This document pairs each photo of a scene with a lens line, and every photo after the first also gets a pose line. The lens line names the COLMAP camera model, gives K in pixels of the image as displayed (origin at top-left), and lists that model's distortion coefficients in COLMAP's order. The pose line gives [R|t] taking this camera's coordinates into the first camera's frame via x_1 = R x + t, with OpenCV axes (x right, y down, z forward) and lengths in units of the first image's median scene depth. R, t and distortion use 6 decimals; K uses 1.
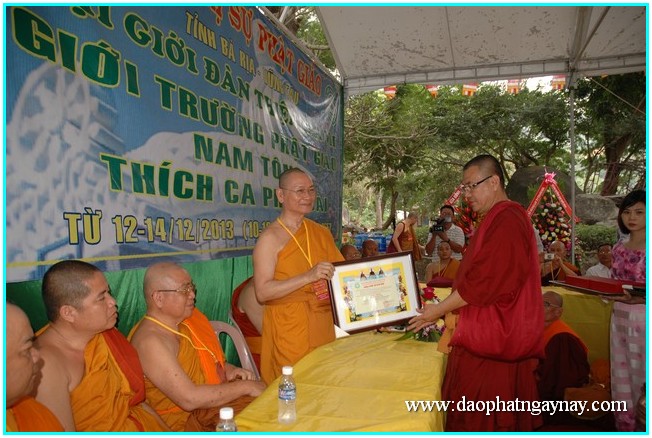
lens RADIAL K [[529.7, 0, 326.0], [0, 529.7, 219.0], [0, 0, 1]] dist [-0.127516, 0.131688]
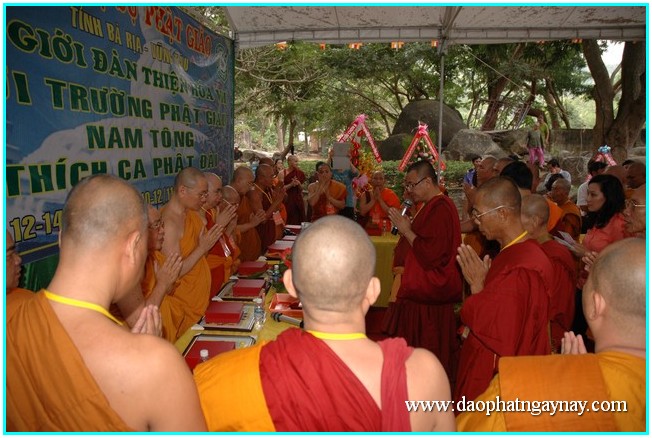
lens RADIAL K [[529.7, 0, 326.0], [0, 529.7, 219.0], [0, 0, 1]] dist [-0.127516, 0.131688]
pose [[0.985307, -0.015686, 0.170070, 0.041642], [-0.014281, 0.984720, 0.173560, -0.117128], [-0.170194, -0.173439, 0.970027, -0.128527]]
